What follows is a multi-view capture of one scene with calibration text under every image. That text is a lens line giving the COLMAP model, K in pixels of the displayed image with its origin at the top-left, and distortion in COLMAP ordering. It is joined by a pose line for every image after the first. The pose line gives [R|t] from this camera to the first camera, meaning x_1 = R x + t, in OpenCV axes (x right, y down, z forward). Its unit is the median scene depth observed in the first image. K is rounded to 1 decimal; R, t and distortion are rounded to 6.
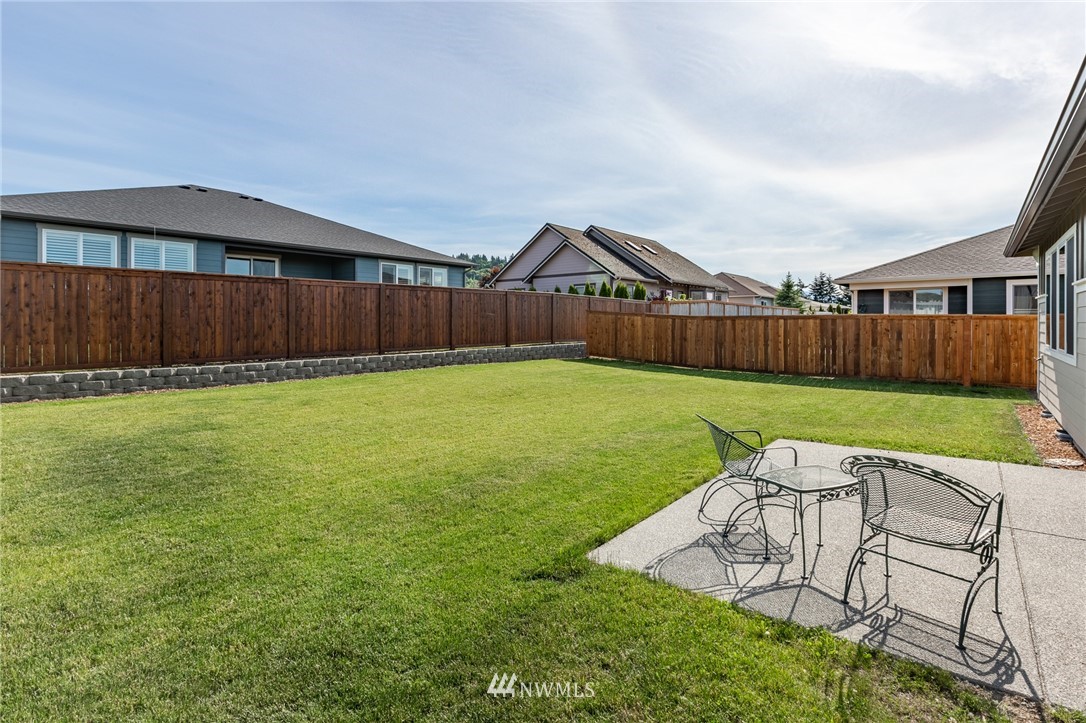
lens RADIAL K [[507.6, 0, 542.1], [0, 507.6, 325.7], [0, 0, 1]] dist [-0.003268, -0.001405]
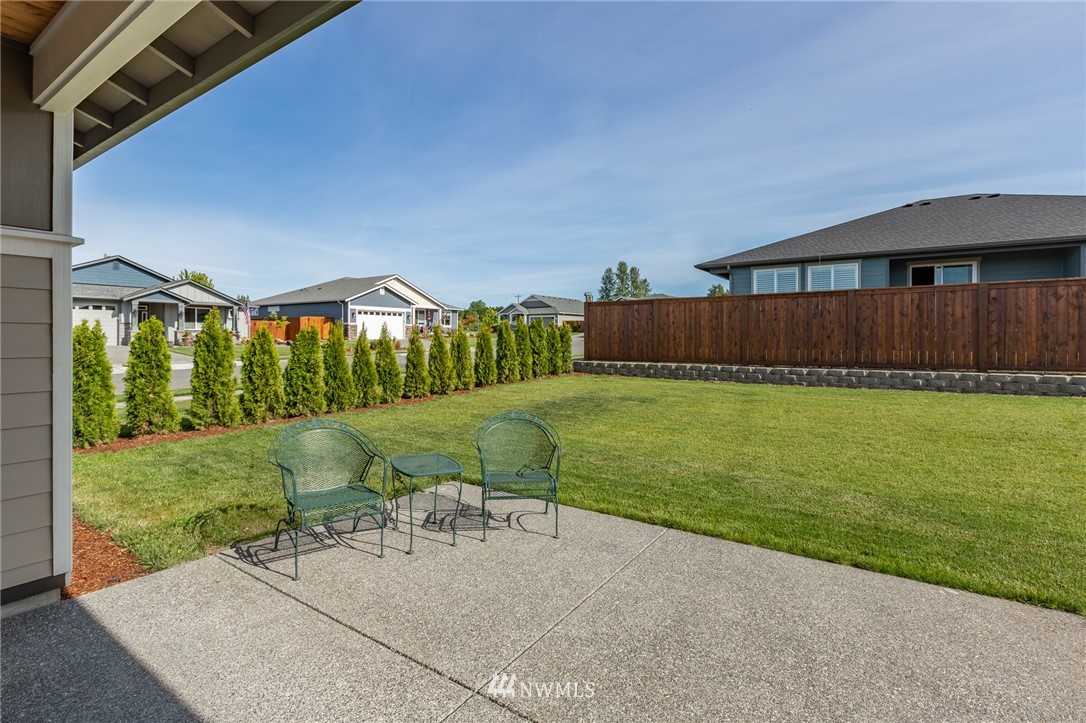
lens RADIAL K [[495.5, 0, 565.4], [0, 495.5, 341.4], [0, 0, 1]] dist [-0.001806, -0.000154]
pose [[0.140785, 0.011436, -0.989974, 0.465549], [-0.004408, 0.999931, 0.010924, 0.003176], [0.990030, 0.002826, 0.140826, 0.321657]]
